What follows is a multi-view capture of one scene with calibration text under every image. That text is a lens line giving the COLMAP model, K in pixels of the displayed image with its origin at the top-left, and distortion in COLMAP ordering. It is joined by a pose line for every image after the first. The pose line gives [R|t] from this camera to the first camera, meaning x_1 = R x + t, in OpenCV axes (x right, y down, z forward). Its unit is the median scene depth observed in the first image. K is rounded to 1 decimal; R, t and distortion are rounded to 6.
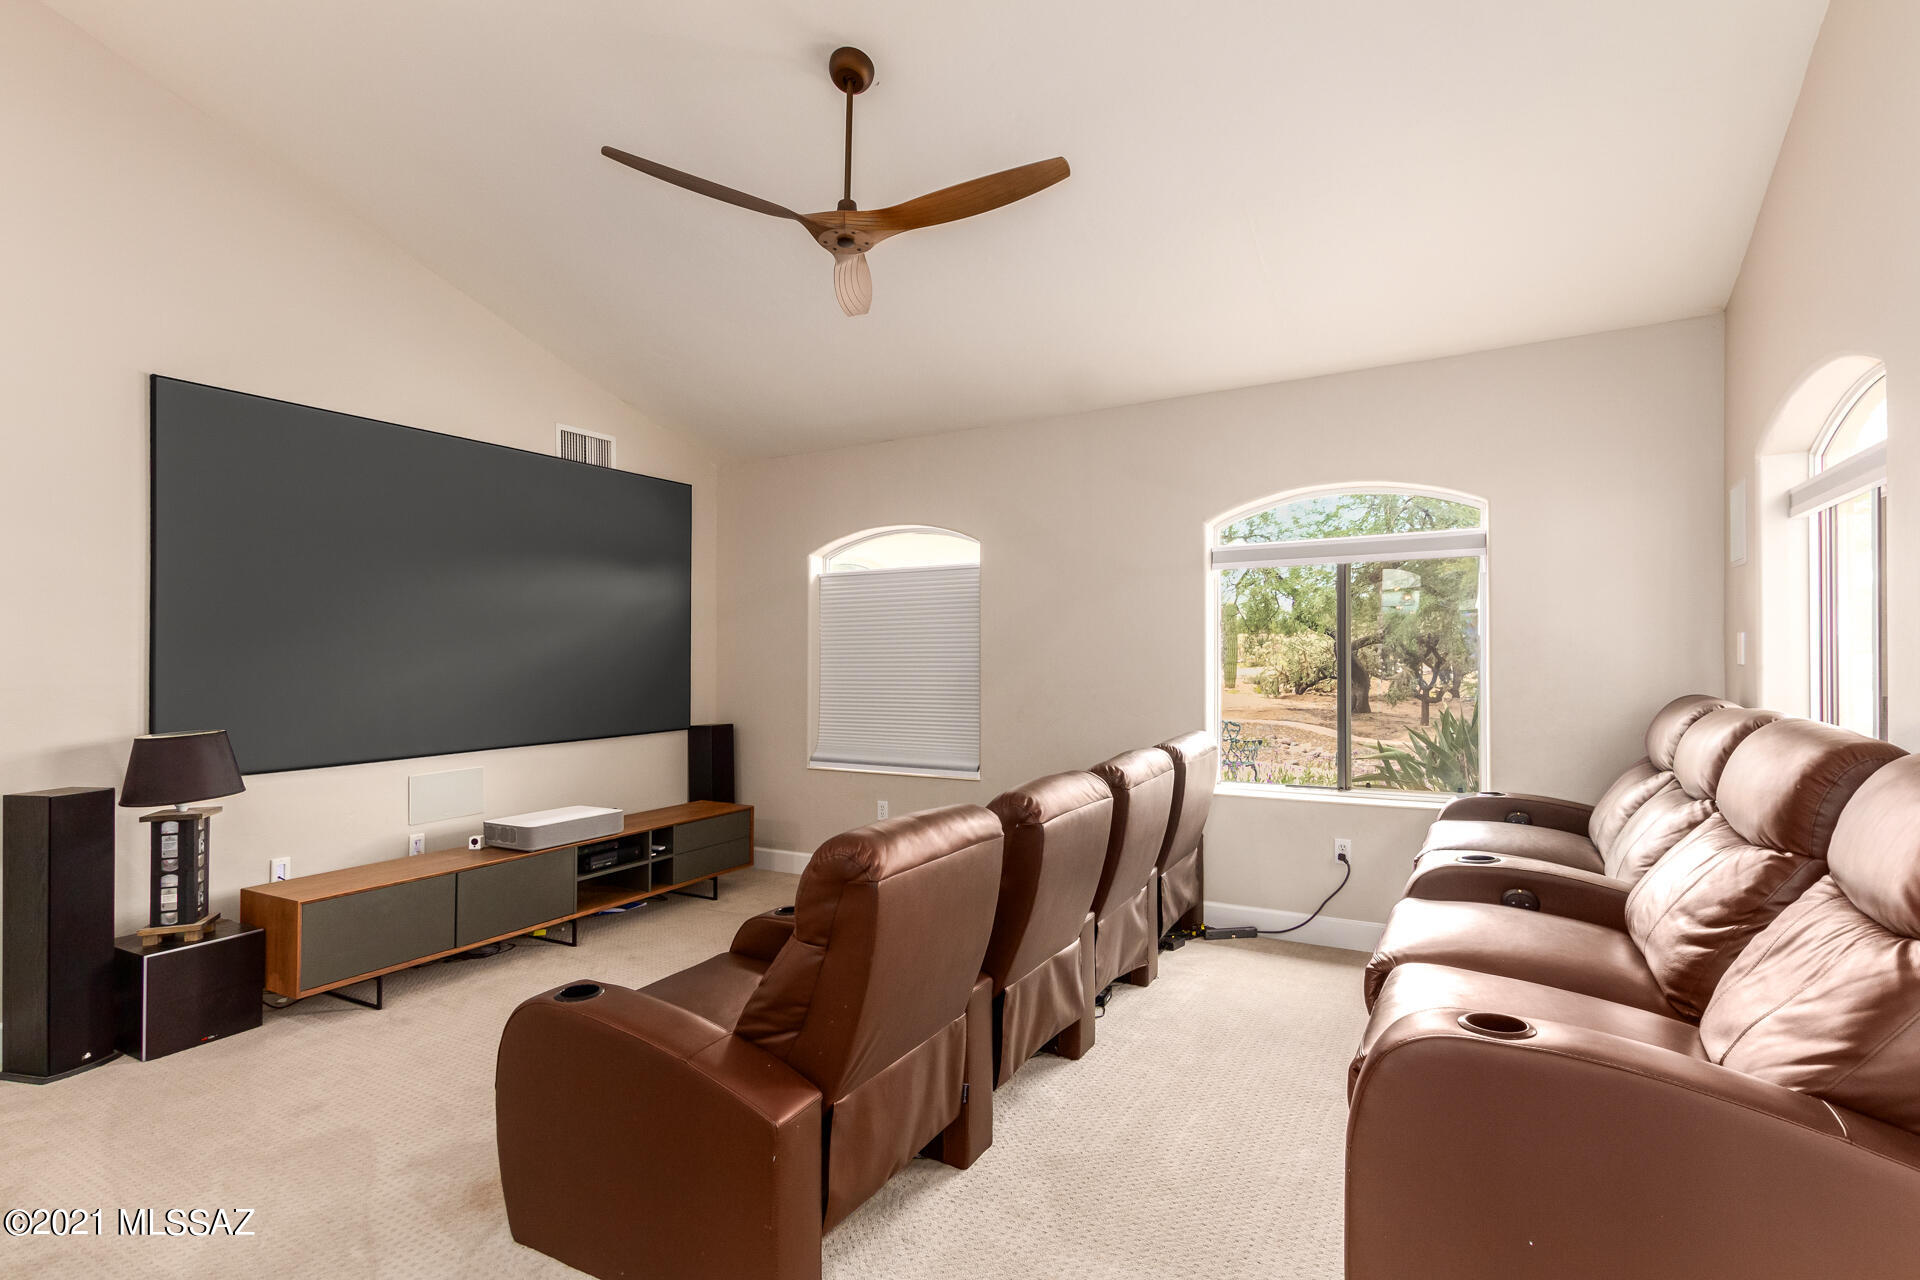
lens RADIAL K [[949.0, 0, 946.9], [0, 949.0, 642.4], [0, 0, 1]] dist [0.033887, 0.000370]
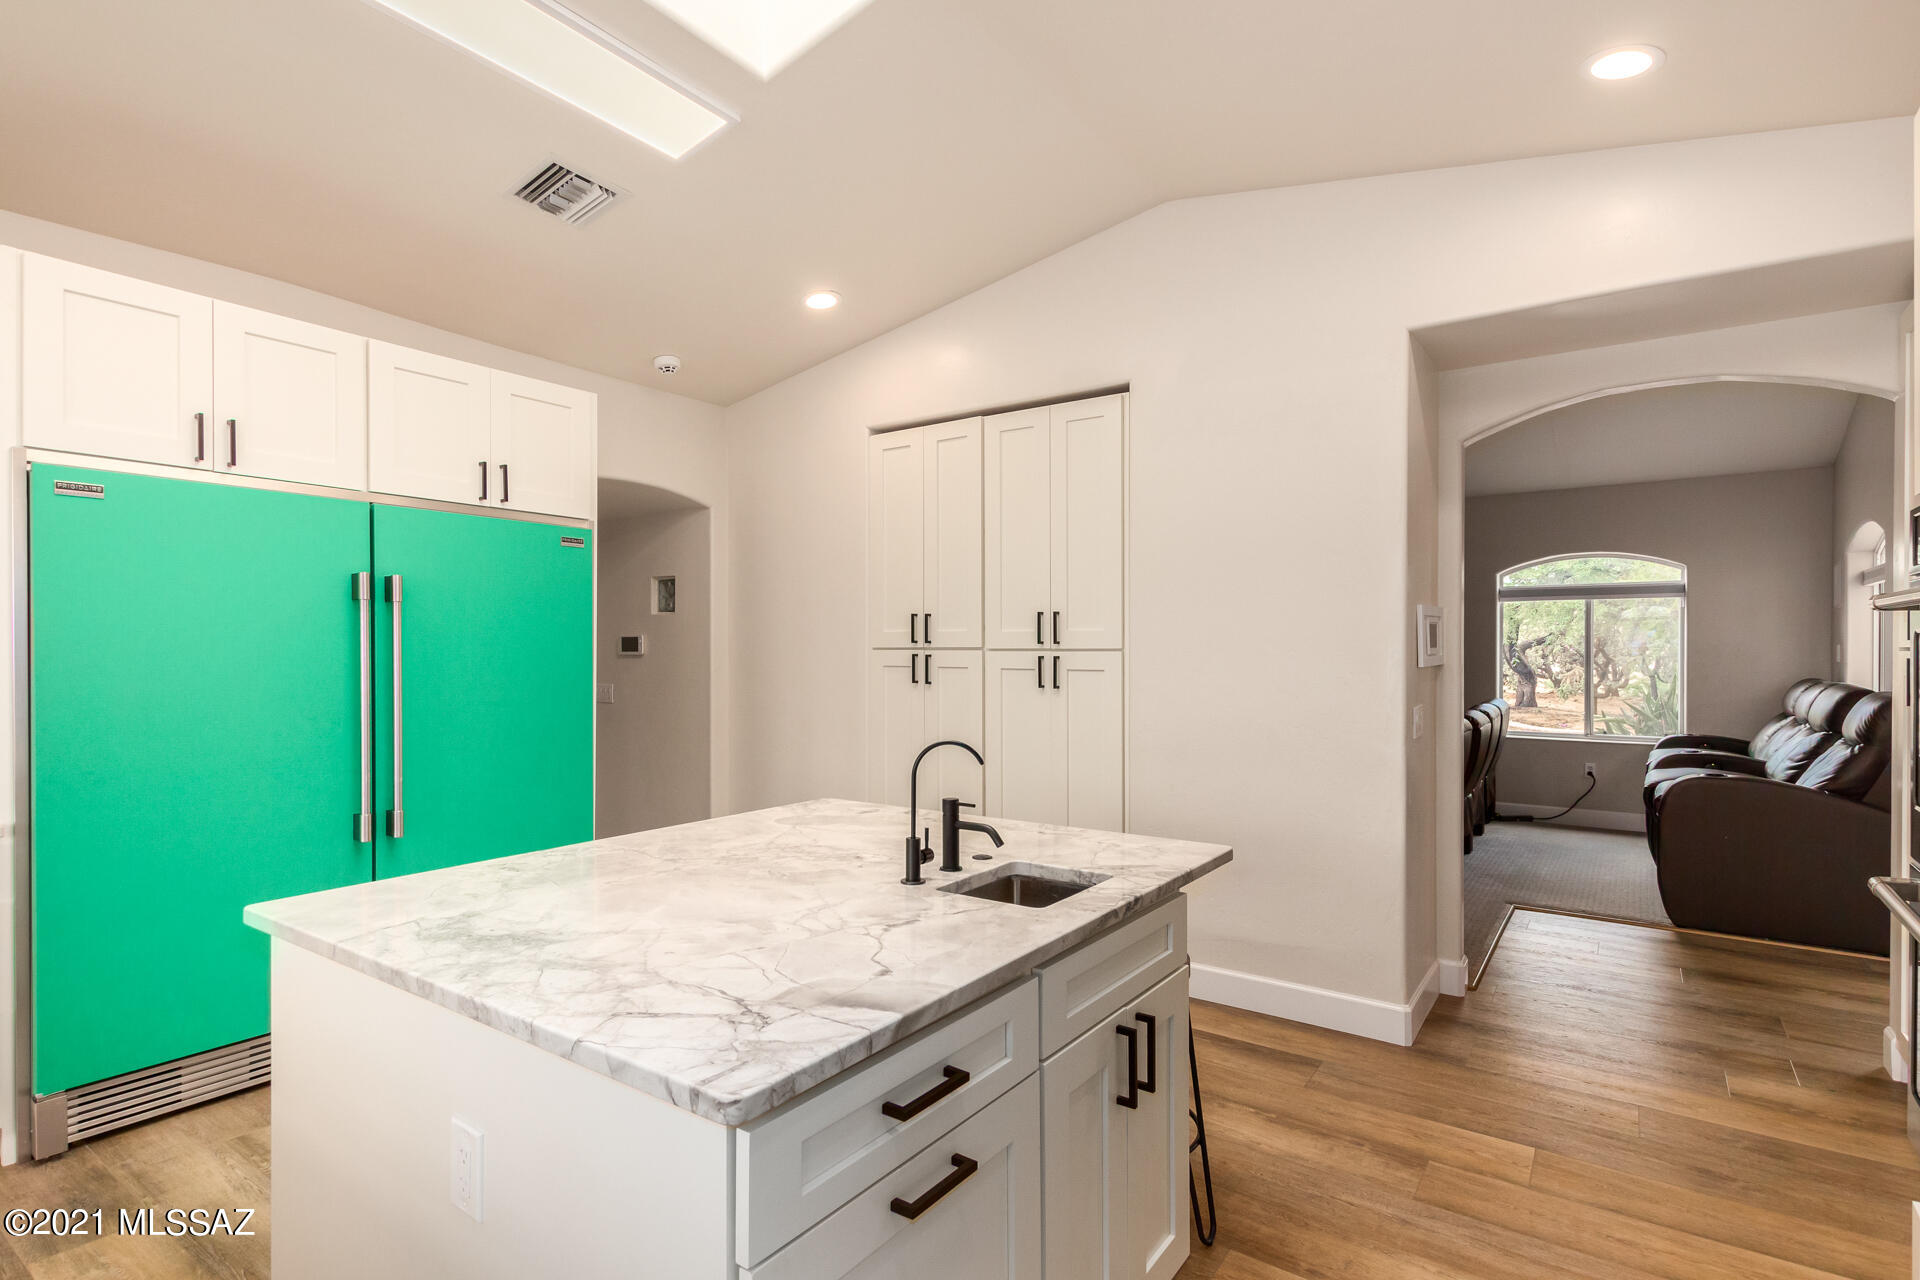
lens RADIAL K [[949.0, 0, 946.9], [0, 949.0, 642.4], [0, 0, 1]] dist [0.033887, 0.000370]
pose [[0.994601, 0.002373, -0.103748, -0.695787], [-0.002337, 0.999997, 0.000463, -0.011716], [0.103749, -0.000218, 0.994604, -1.051235]]
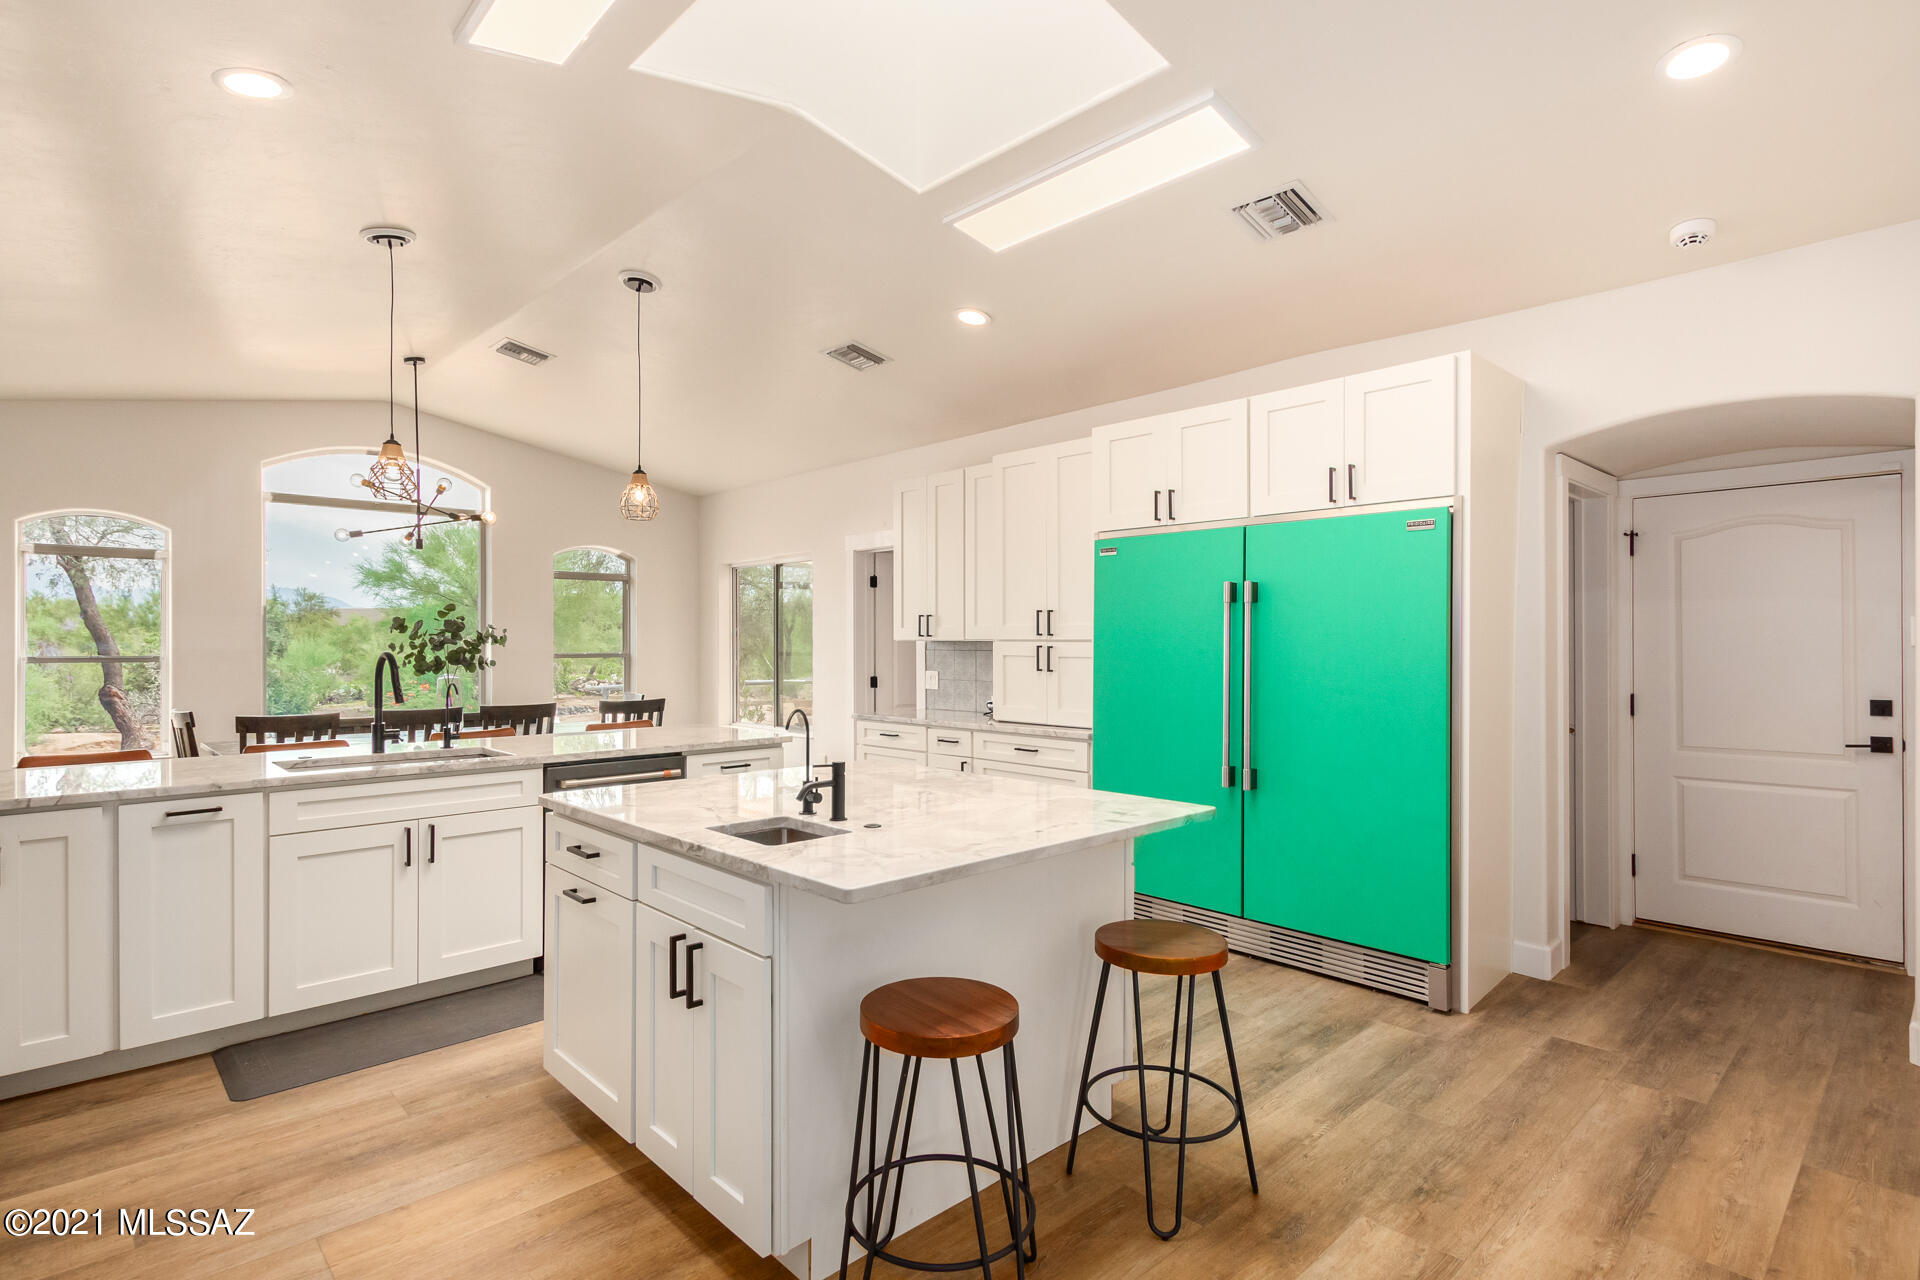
lens RADIAL K [[949.0, 0, 946.9], [0, 949.0, 642.4], [0, 0, 1]] dist [0.033887, 0.000370]
pose [[-0.295756, 0.007123, -0.955237, 4.430145], [0.007958, 0.999956, 0.004992, 0.017204], [0.955230, -0.006126, -0.295800, 6.376411]]
